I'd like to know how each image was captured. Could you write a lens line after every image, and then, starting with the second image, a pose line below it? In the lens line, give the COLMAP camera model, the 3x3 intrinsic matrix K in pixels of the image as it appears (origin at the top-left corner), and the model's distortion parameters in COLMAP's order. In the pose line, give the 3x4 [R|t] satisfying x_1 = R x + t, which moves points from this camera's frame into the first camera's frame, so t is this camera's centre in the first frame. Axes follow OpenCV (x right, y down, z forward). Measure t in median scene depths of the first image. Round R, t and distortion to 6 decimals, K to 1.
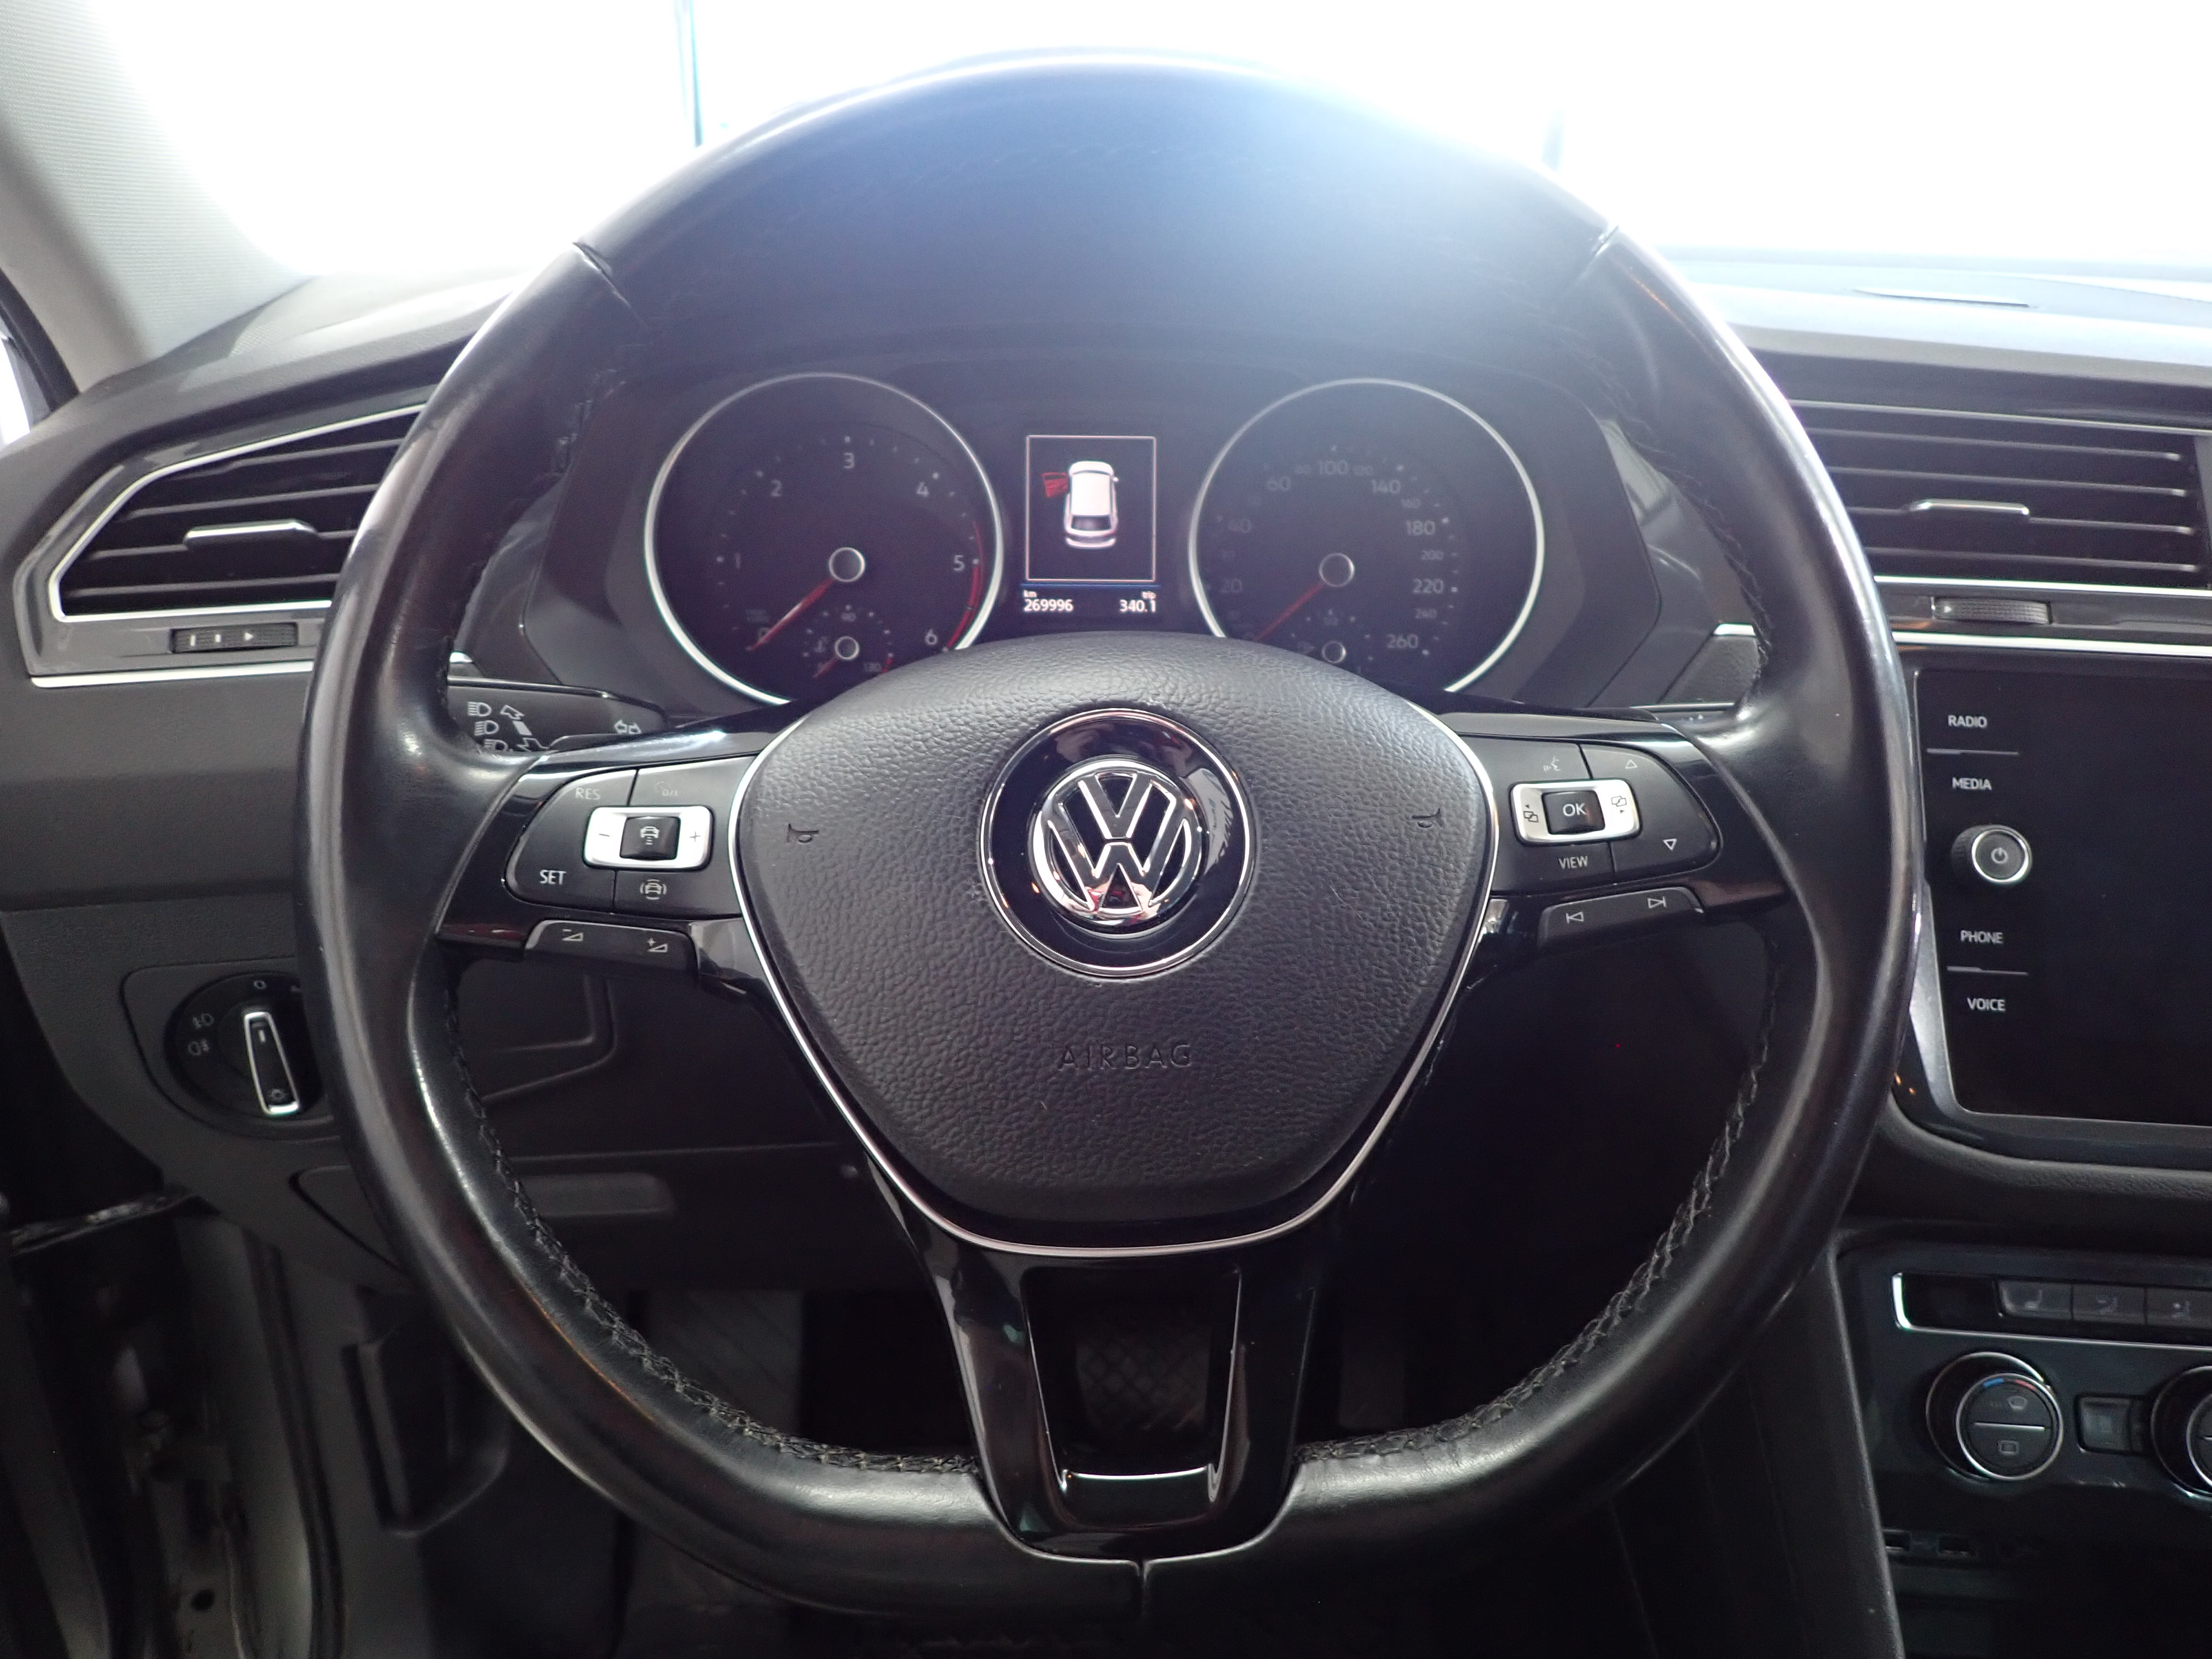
lens RADIAL K [[1623.1, 0, 1101.5], [0, 1623.1, 864.7], [0, 0, 1]] dist [-0.002301, -0.003211]
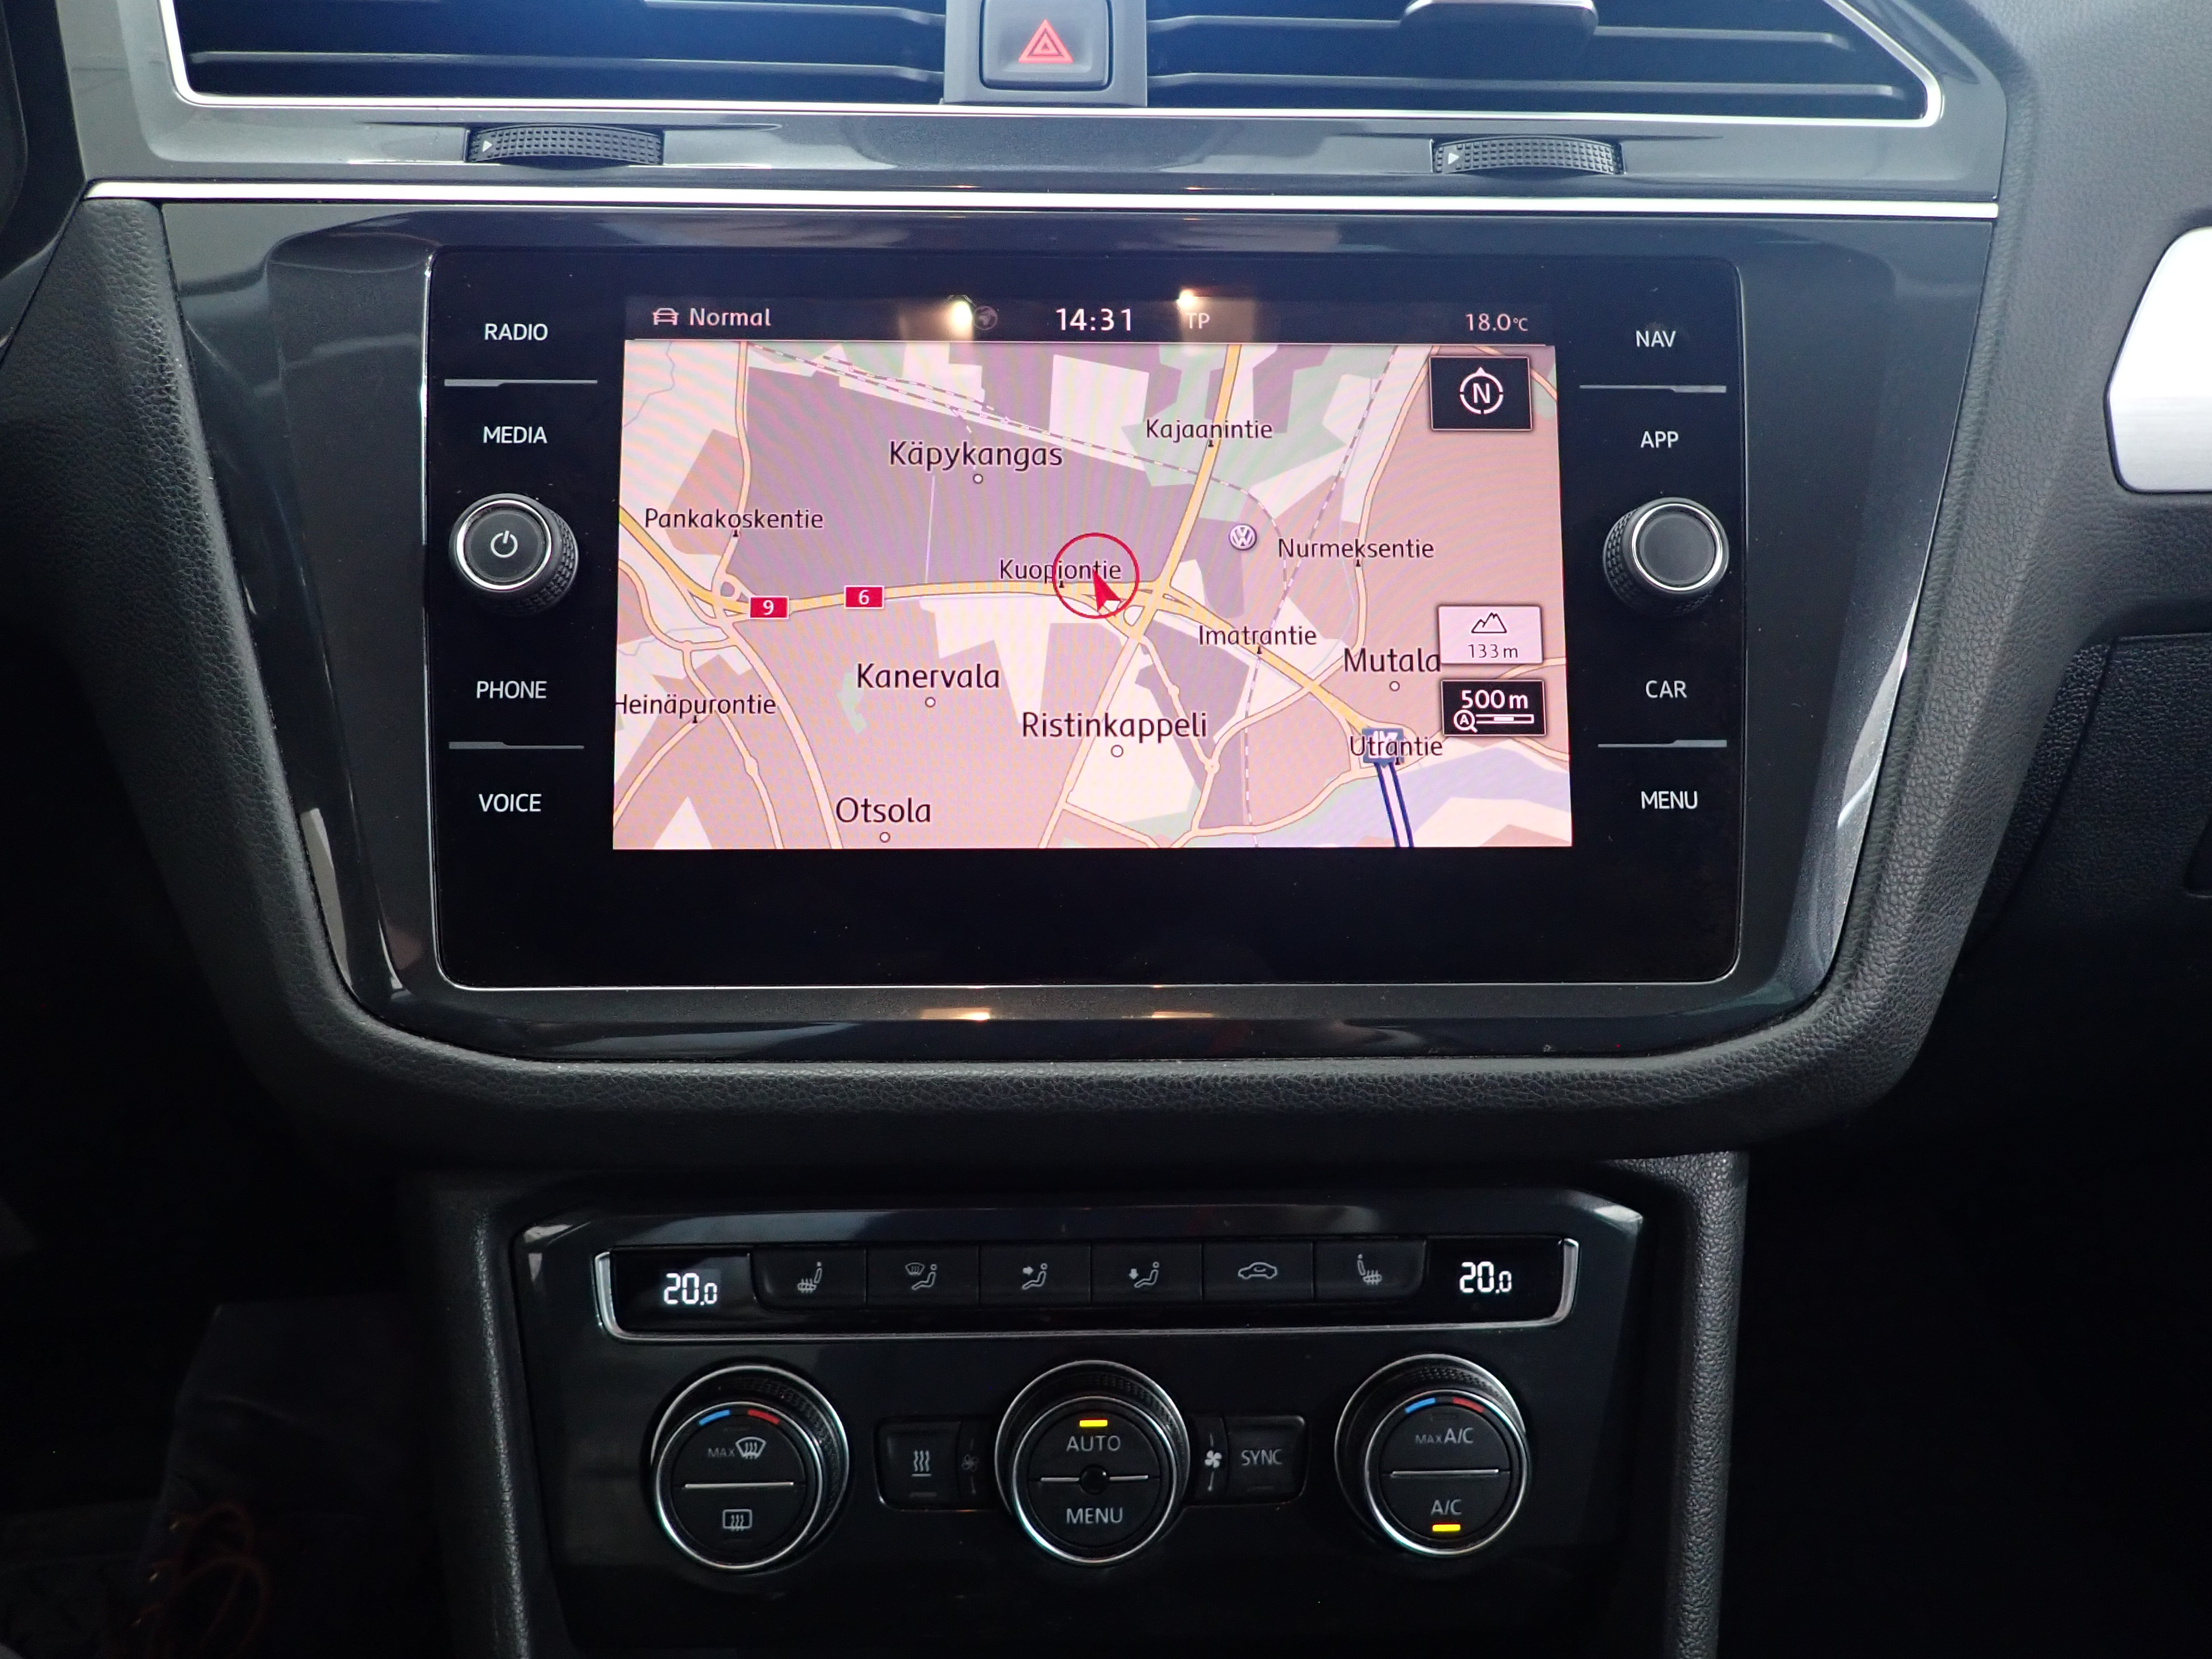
lens RADIAL K [[1623.1, 0, 1101.5], [0, 1623.1, 864.7], [0, 0, 1]] dist [-0.002301, -0.003211]
pose [[0.994958, -0.055158, 0.083767, 0.690906], [0.052131, 0.997921, 0.037904, 0.095092], [-0.085684, -0.033346, 0.995764, 0.388247]]
